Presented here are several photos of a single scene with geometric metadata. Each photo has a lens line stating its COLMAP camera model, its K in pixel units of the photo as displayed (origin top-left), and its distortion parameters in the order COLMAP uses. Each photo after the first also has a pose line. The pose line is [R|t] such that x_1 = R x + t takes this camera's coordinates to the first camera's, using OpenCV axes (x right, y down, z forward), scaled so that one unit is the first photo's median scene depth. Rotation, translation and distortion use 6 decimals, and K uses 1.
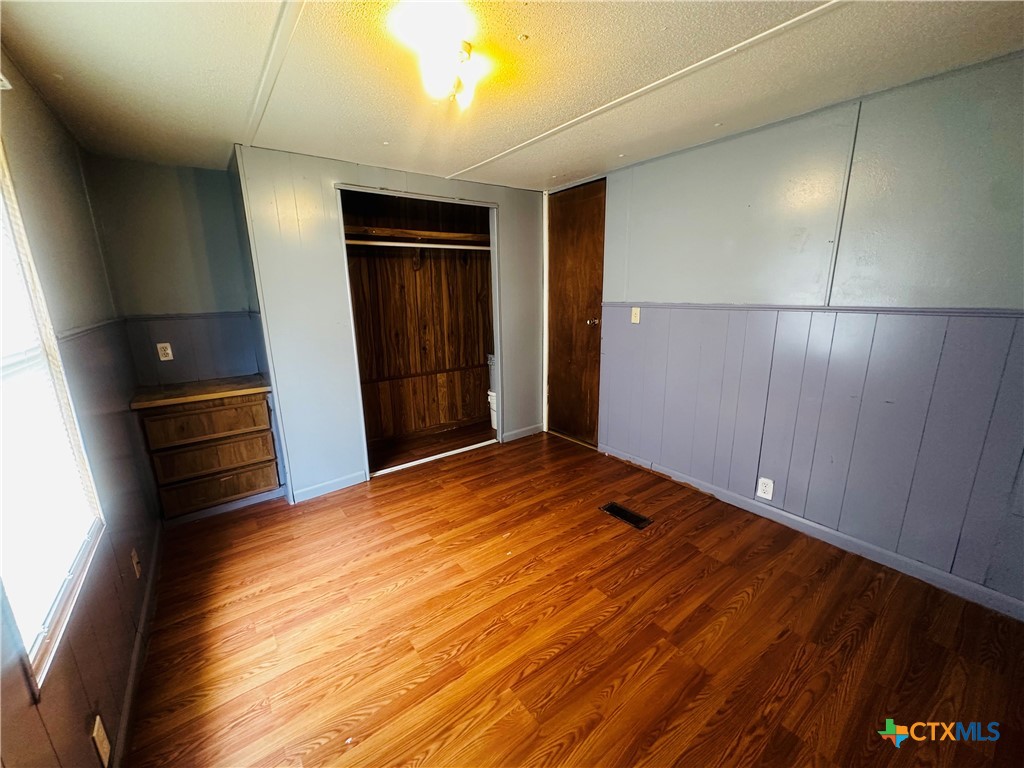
lens RADIAL K [[408.1, 0, 511.0], [0, 408.1, 381.8], [0, 0, 1]] dist [-0.002438, 0.000773]
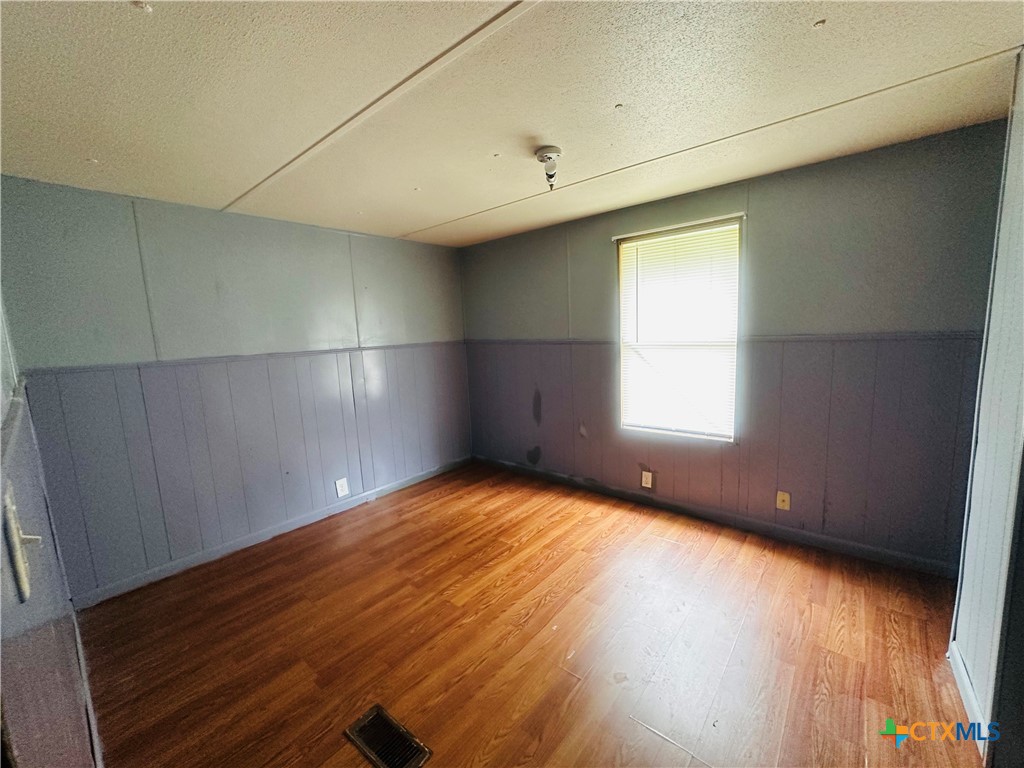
lens RADIAL K [[408.1, 0, 512.7], [0, 408.1, 381.1], [0, 0, 1]] dist [-0.002438, 0.000773]
pose [[-0.971621, 0.088881, -0.219207, 0.266732], [0.009229, 0.940258, 0.340339, -0.431515], [0.236361, 0.328658, -0.914395, 1.913753]]
